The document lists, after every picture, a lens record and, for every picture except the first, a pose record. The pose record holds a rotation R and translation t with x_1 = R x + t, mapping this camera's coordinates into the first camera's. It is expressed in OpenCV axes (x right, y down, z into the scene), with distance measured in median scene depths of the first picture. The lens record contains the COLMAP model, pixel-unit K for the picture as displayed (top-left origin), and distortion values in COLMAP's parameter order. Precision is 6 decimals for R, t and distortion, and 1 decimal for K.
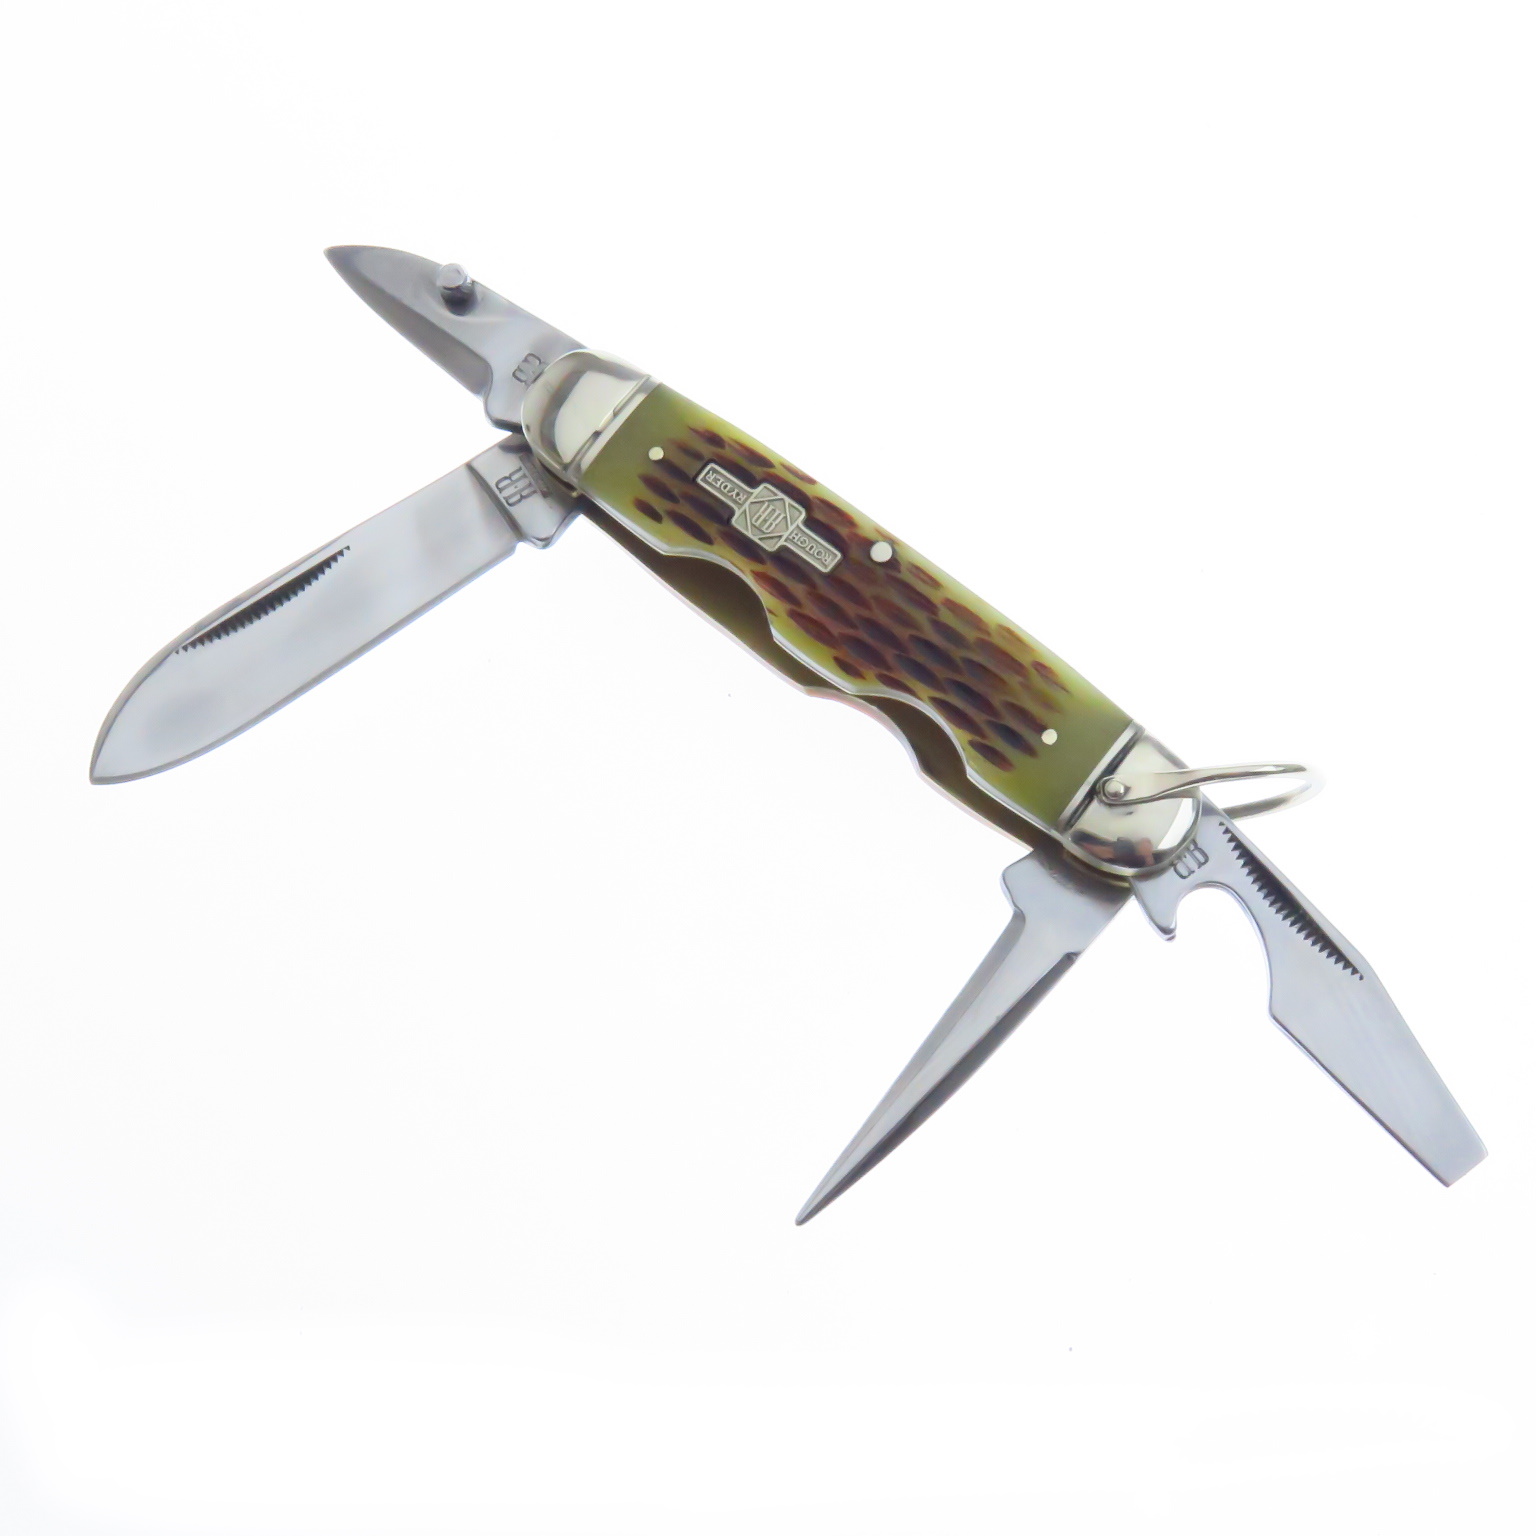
lens RADIAL K [[3156.6, 0, 768.0], [0, 3156.6, 768.0], [0, 0, 1]] dist [-0.026712, -0.284504]
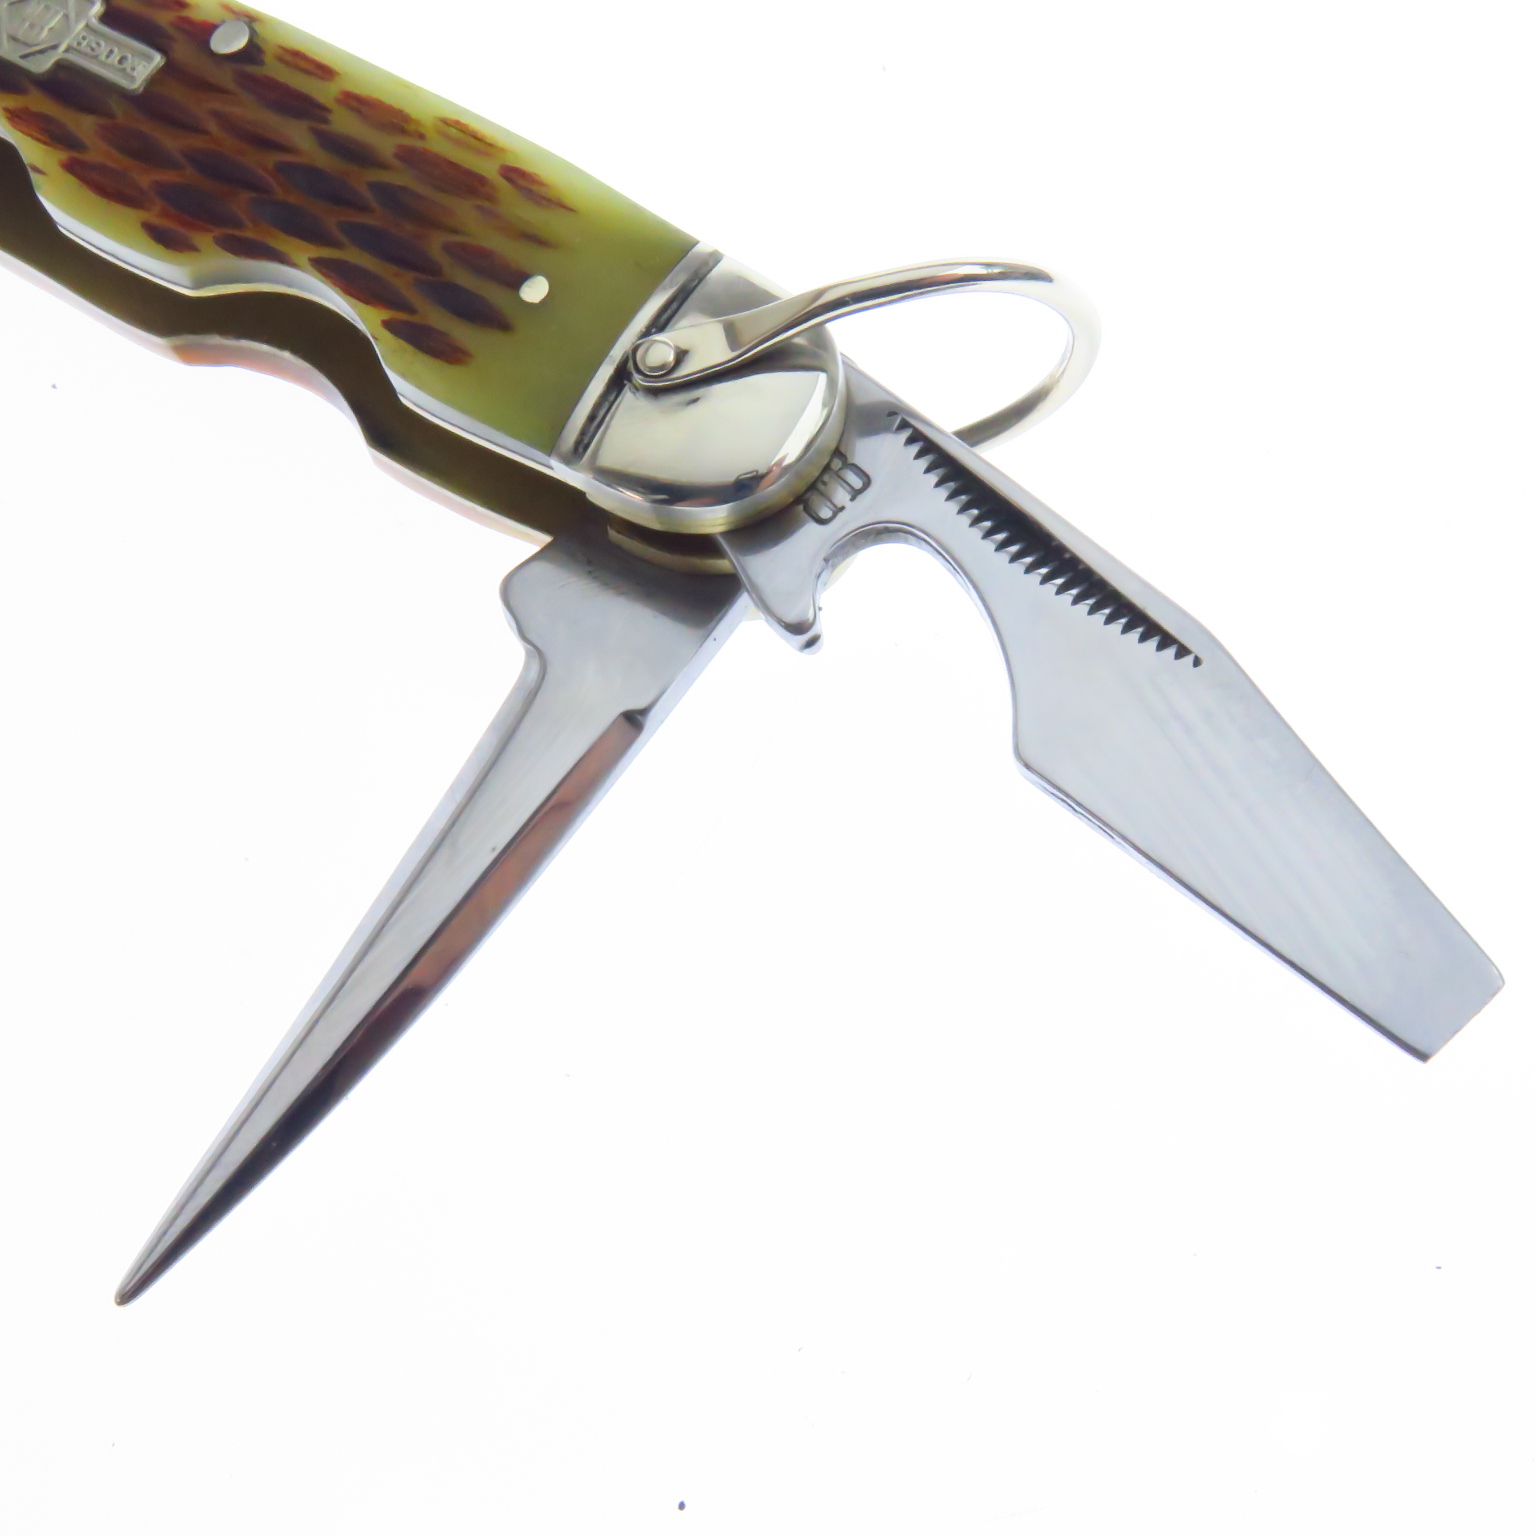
lens RADIAL K [[3156.6, 0, 768.0], [0, 3156.6, 768.0], [0, 0, 1]] dist [-0.026712, -0.284504]
pose [[0.986282, -0.124921, -0.107896, 0.170824], [0.107744, 0.982408, -0.152530, 0.147113], [0.125053, 0.138812, 0.982392, 0.509472]]
